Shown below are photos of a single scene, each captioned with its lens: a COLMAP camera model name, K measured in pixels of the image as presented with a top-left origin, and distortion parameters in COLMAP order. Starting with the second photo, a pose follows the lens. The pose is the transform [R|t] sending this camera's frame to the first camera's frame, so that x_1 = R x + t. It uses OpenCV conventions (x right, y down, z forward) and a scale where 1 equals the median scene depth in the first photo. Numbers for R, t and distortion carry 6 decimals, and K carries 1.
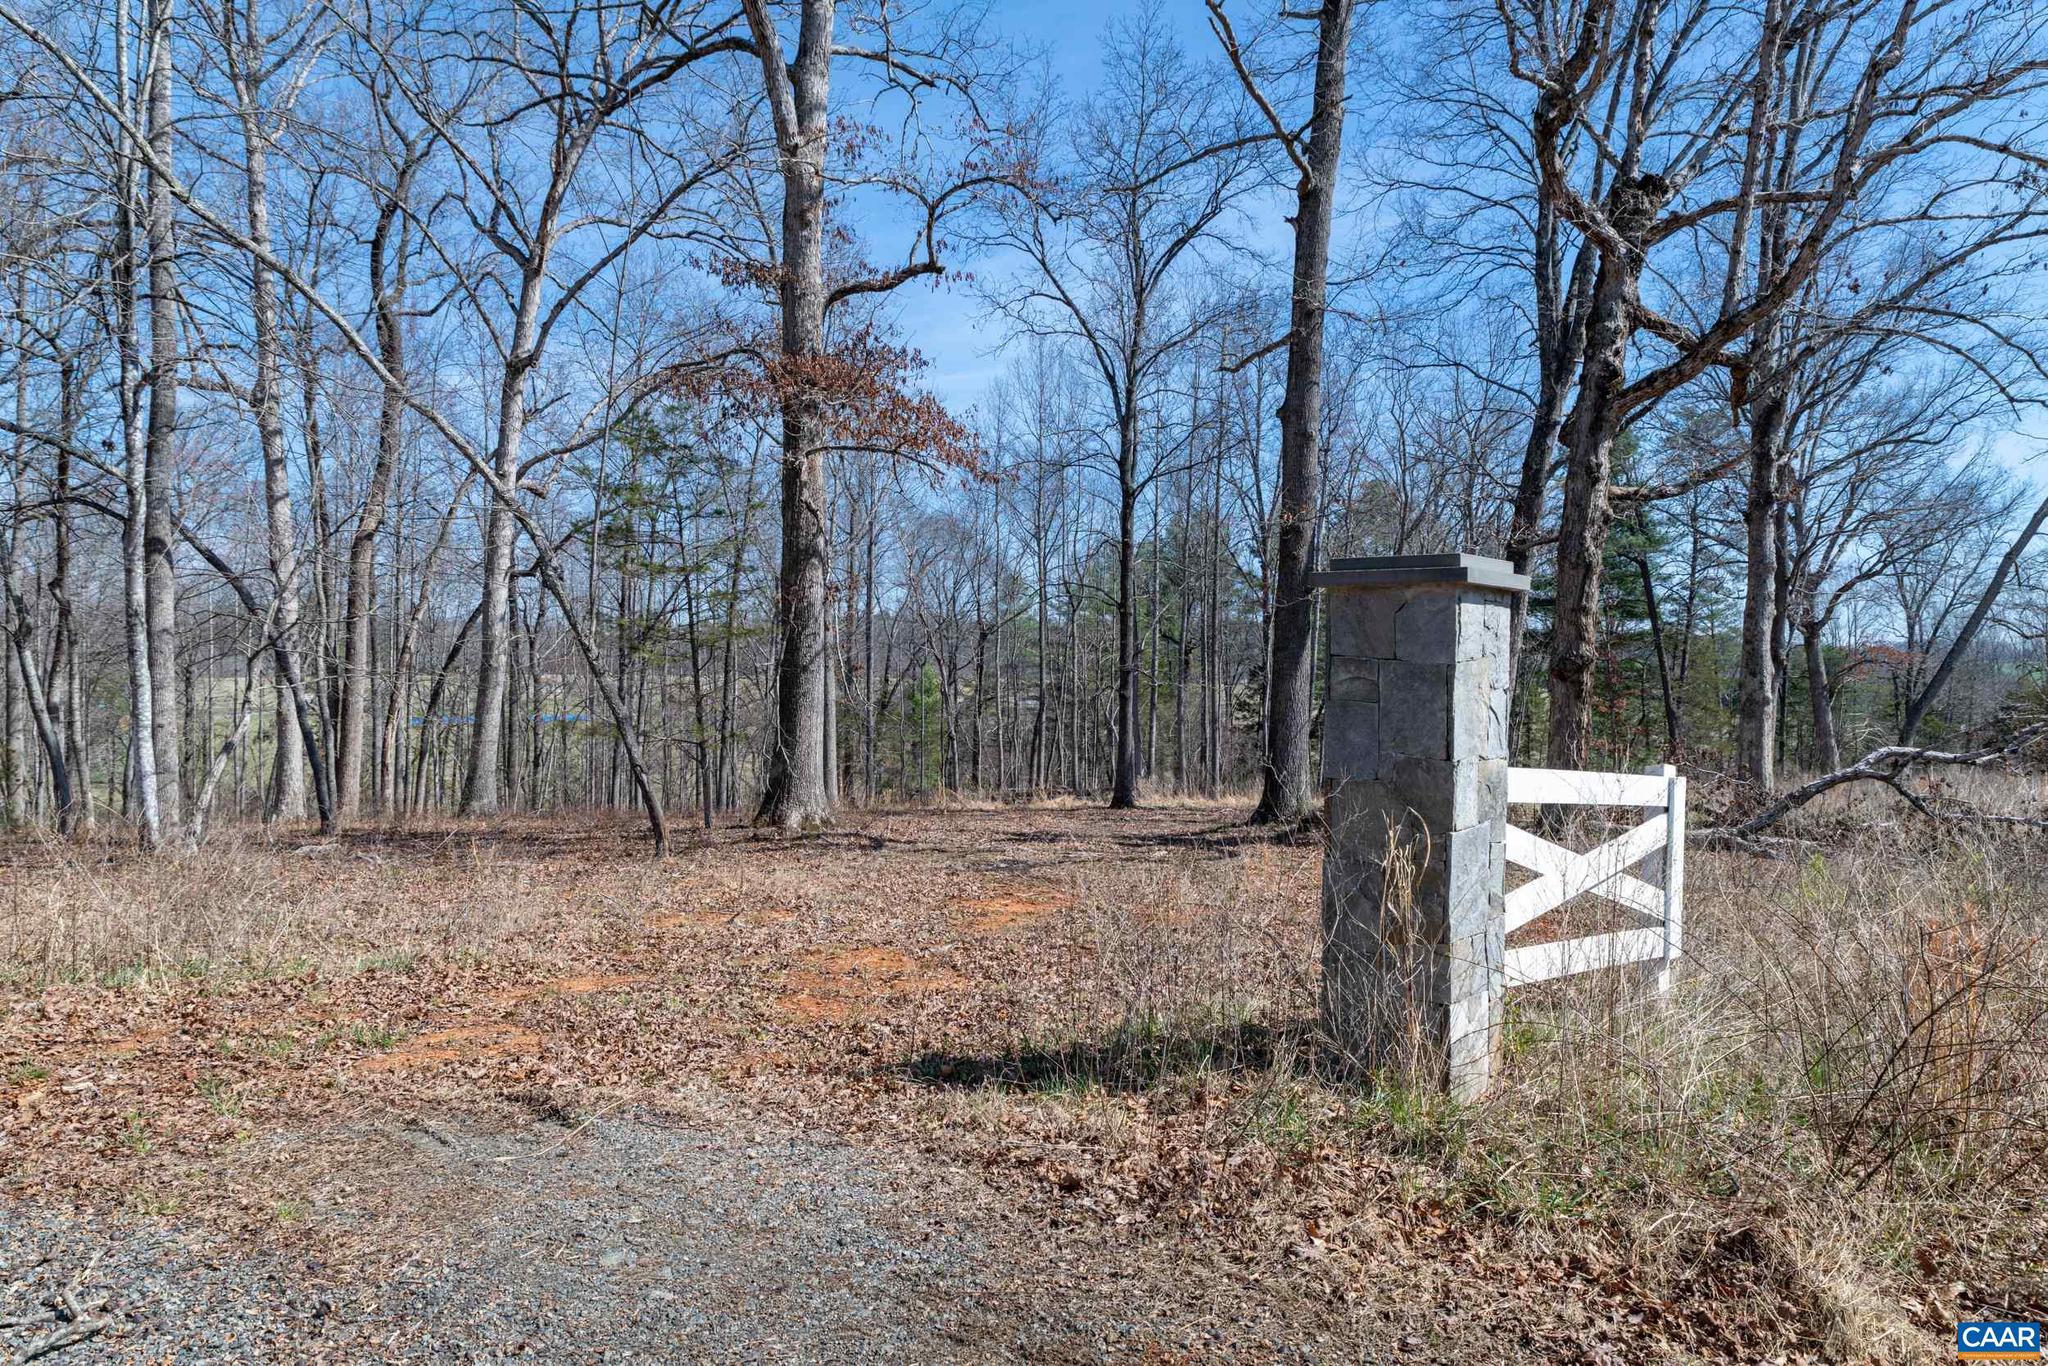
lens RADIAL K [[1477.2, 0, 1020.7], [0, 1477.2, 717.1], [0, 0, 1]] dist [-0.058043, 0.021305]
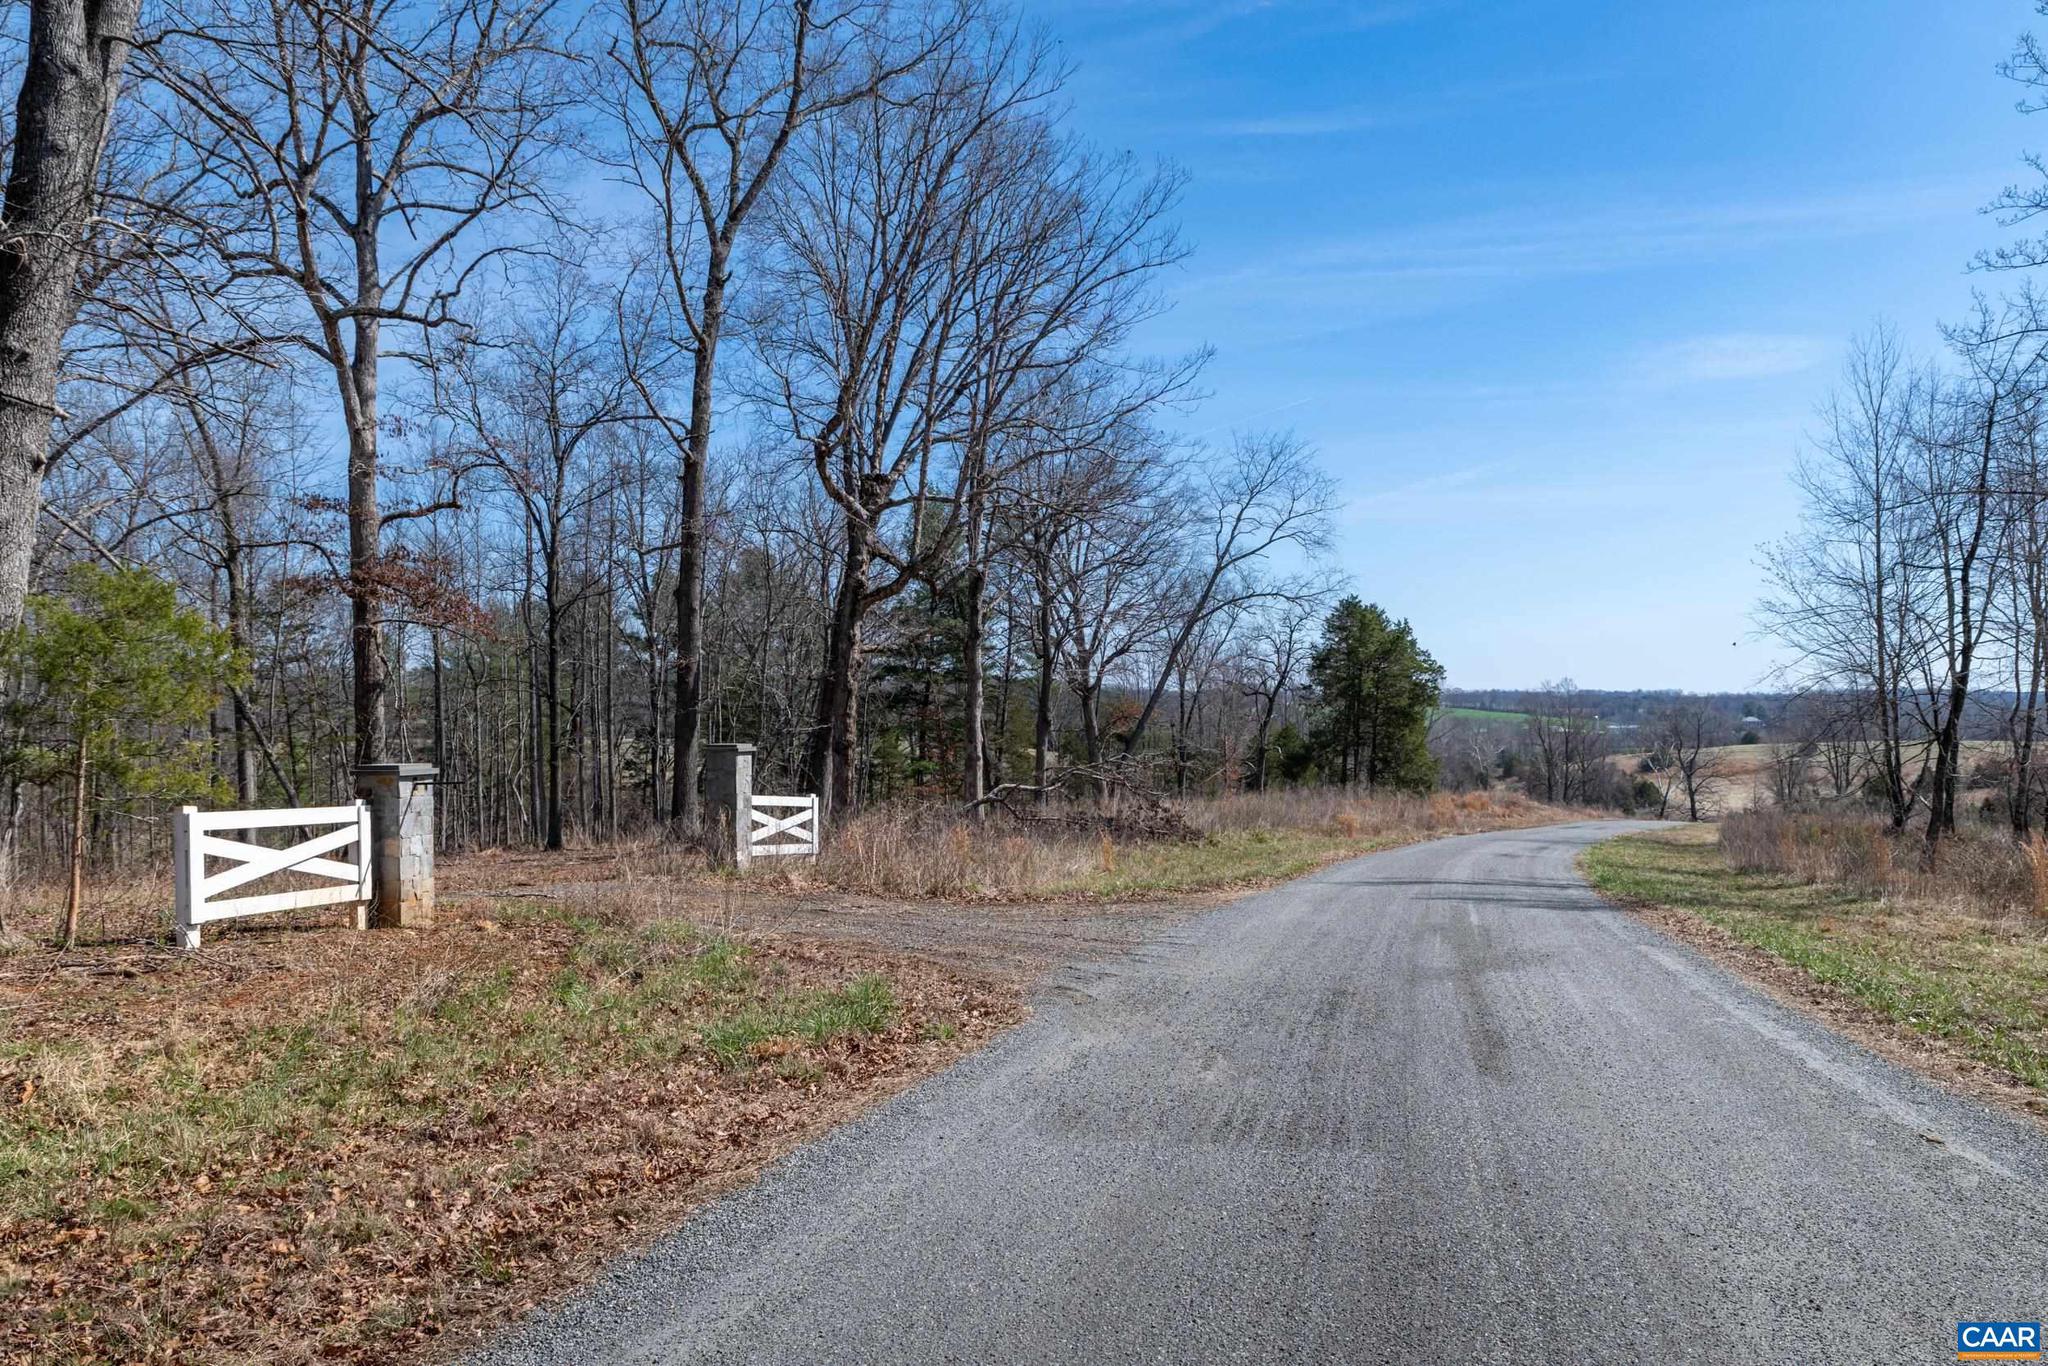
lens RADIAL K [[1477.2, 0, 1020.7], [0, 1477.2, 717.1], [0, 0, 1]] dist [-0.058043, 0.021305]
pose [[0.915924, -0.021814, 0.400758, -0.150780], [0.036855, 0.998874, -0.029861, -0.007982], [-0.399655, 0.042121, 0.915697, -0.746344]]
